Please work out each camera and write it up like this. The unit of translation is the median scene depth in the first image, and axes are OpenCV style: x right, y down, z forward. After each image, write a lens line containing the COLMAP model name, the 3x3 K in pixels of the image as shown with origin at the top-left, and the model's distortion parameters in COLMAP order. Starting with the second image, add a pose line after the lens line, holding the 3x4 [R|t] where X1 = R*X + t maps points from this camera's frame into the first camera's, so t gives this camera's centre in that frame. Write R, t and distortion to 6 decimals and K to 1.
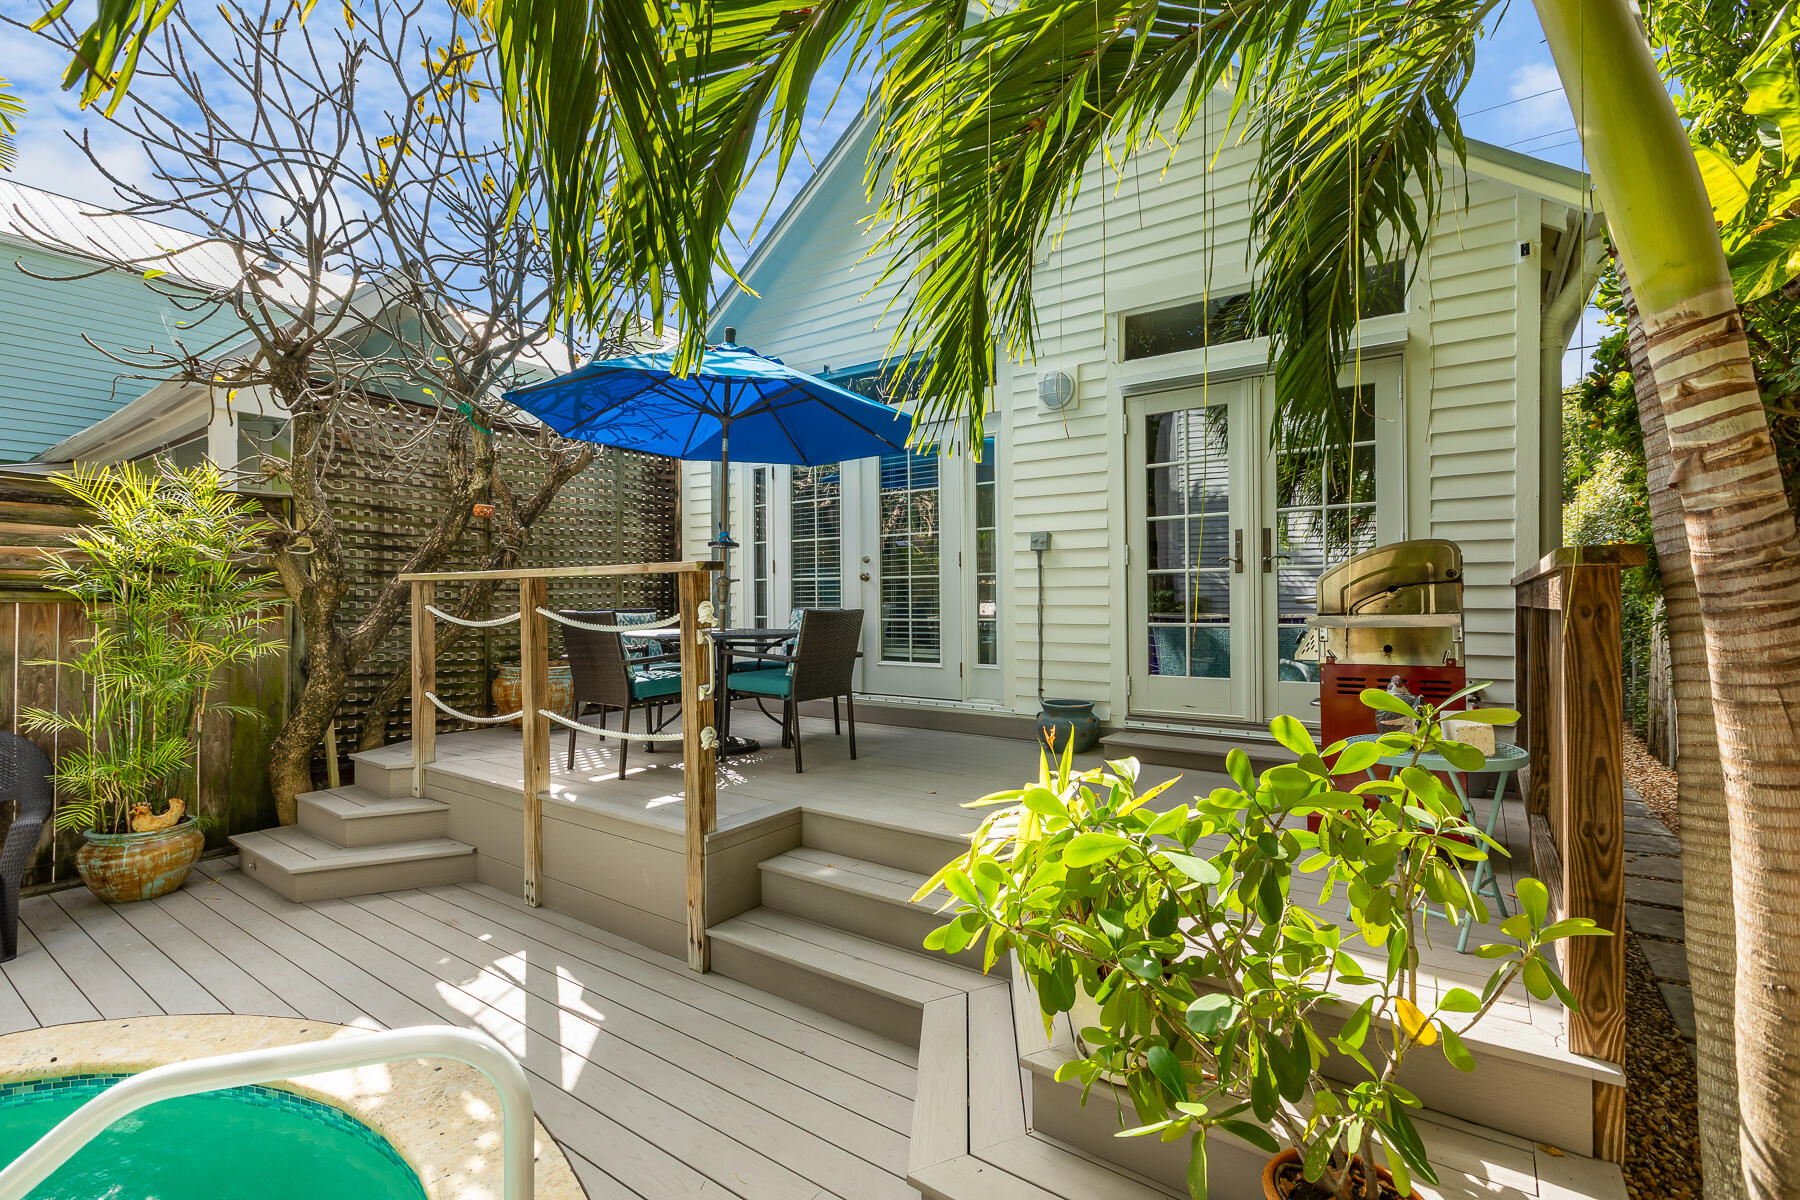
lens RADIAL K [[814.8, 0, 900.0], [0, 814.8, 600.0], [0, 0, 1]] dist [-0.000033, -0.000020]
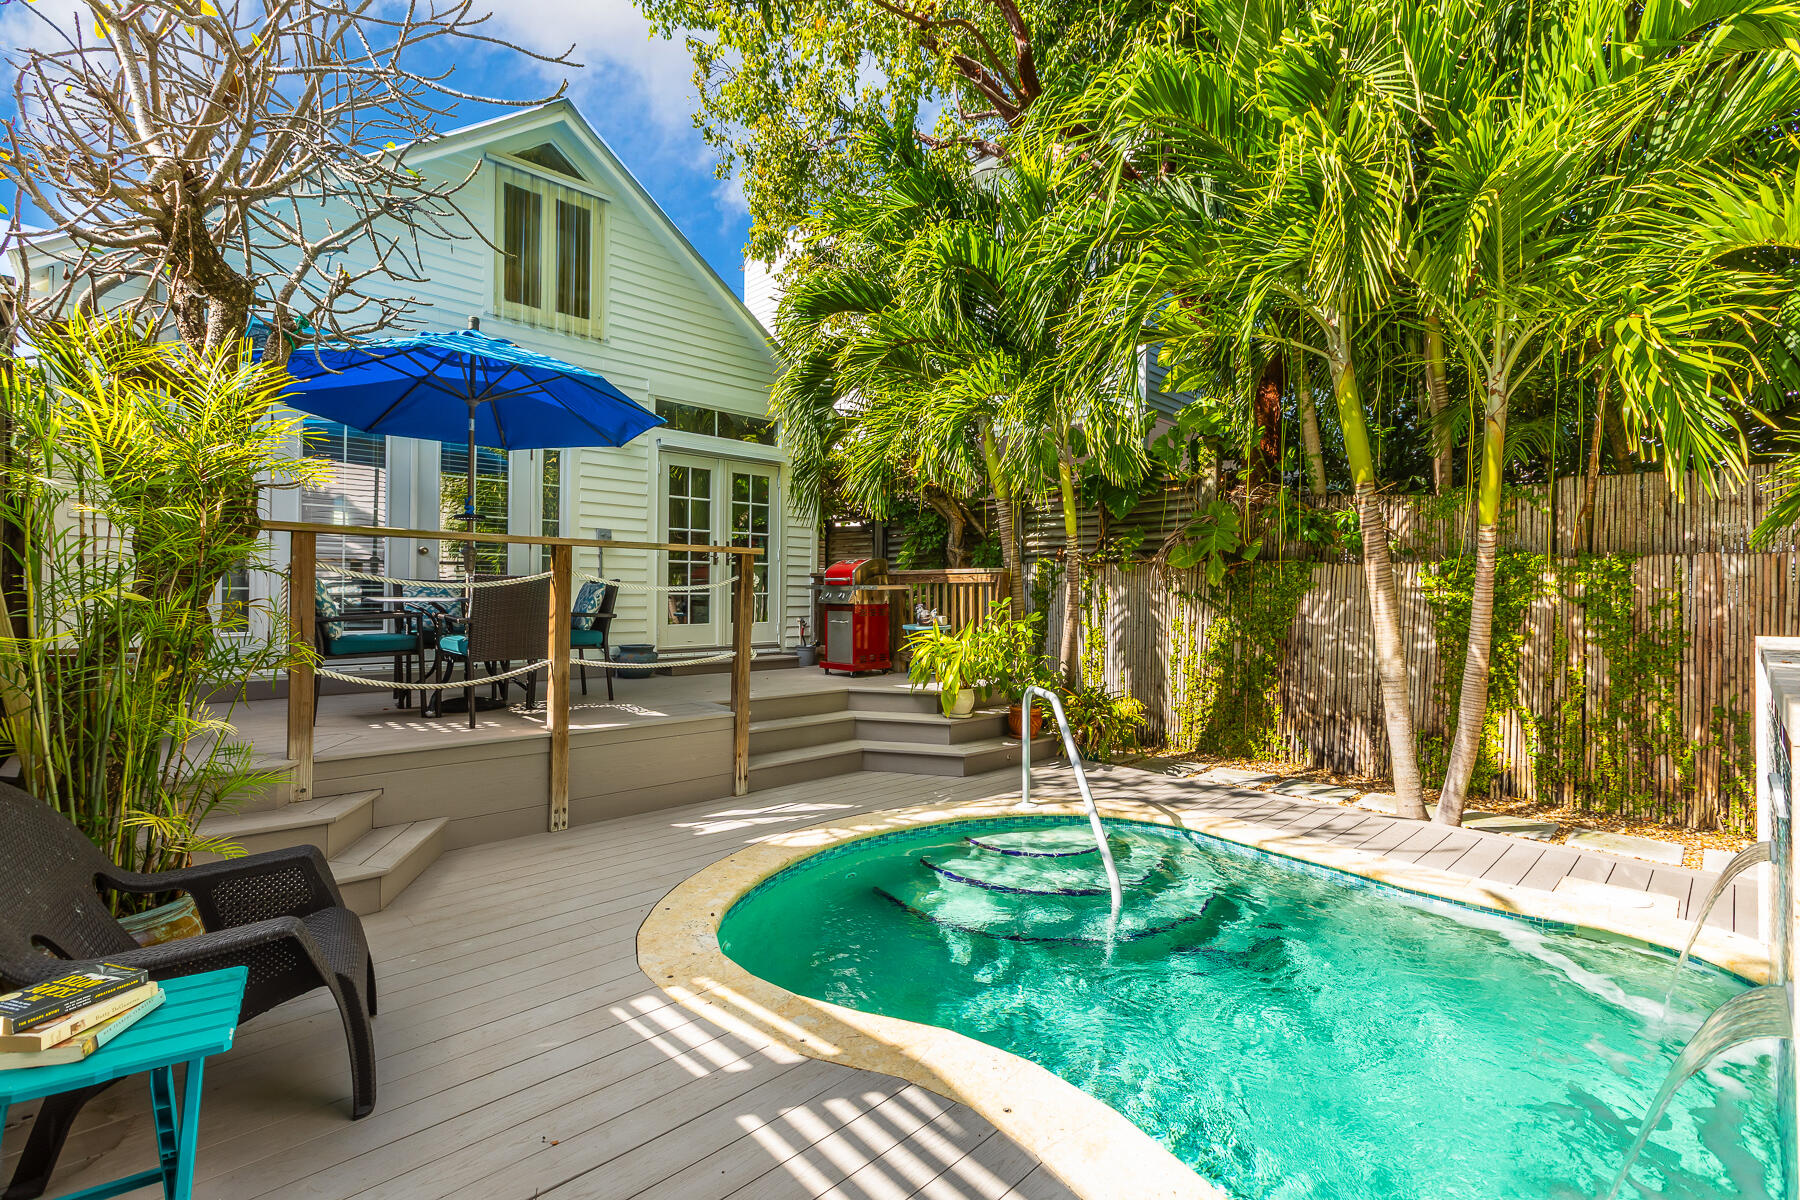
lens RADIAL K [[796.7, 0, 900.0], [0, 796.7, 600.0], [0, 0, 1]] dist [0.003894, 0.000498]
pose [[0.198495, -0.007139, 0.980076, -1.203436], [-0.004051, 0.999959, 0.008104, 0.028667], [-0.980093, -0.005579, 0.198458, 0.246540]]
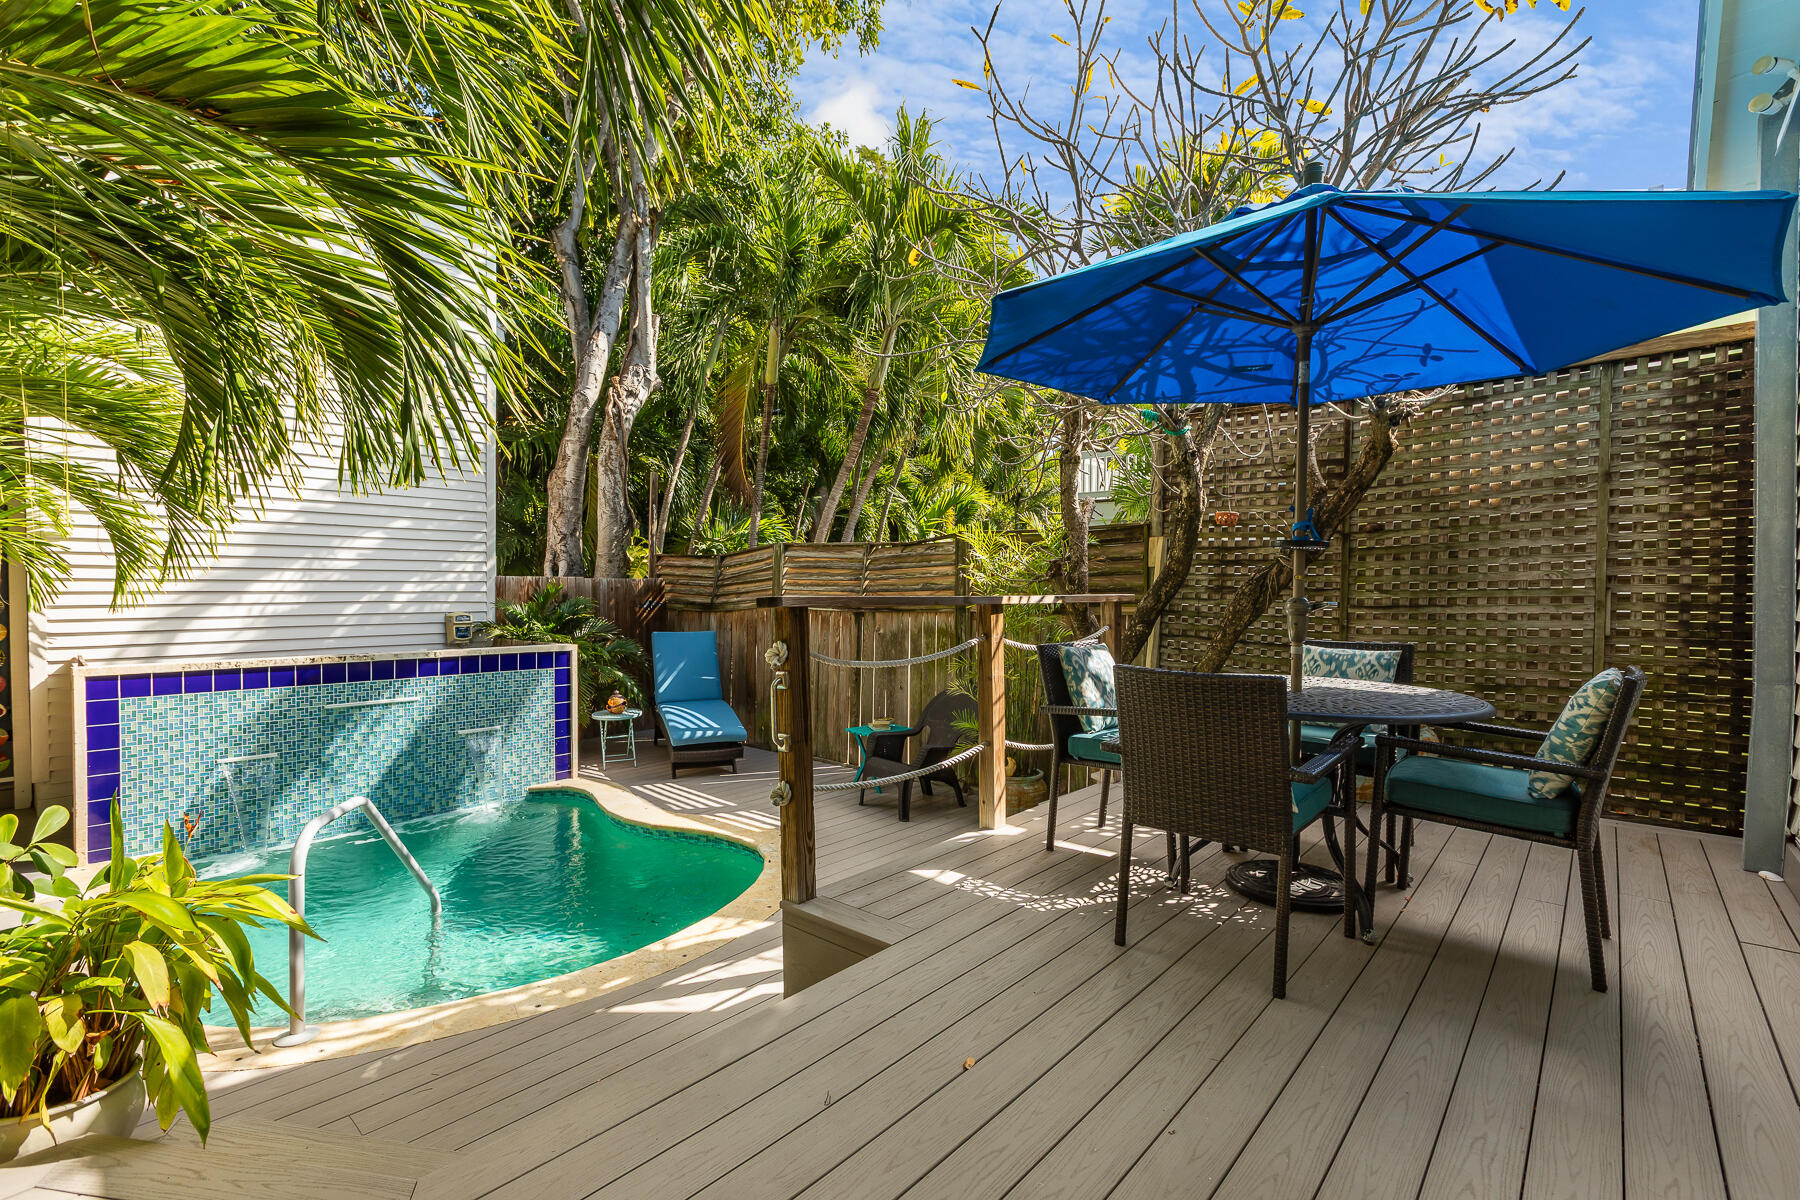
lens RADIAL K [[796.7, 0, 900.0], [0, 796.7, 600.0], [0, 0, 1]] dist [0.003894, 0.000498]
pose [[-0.112113, 0.012235, -0.993620, 0.400165], [0.000034, 0.999924, 0.012308, -0.034630], [0.993695, 0.001346, -0.112105, 0.802560]]
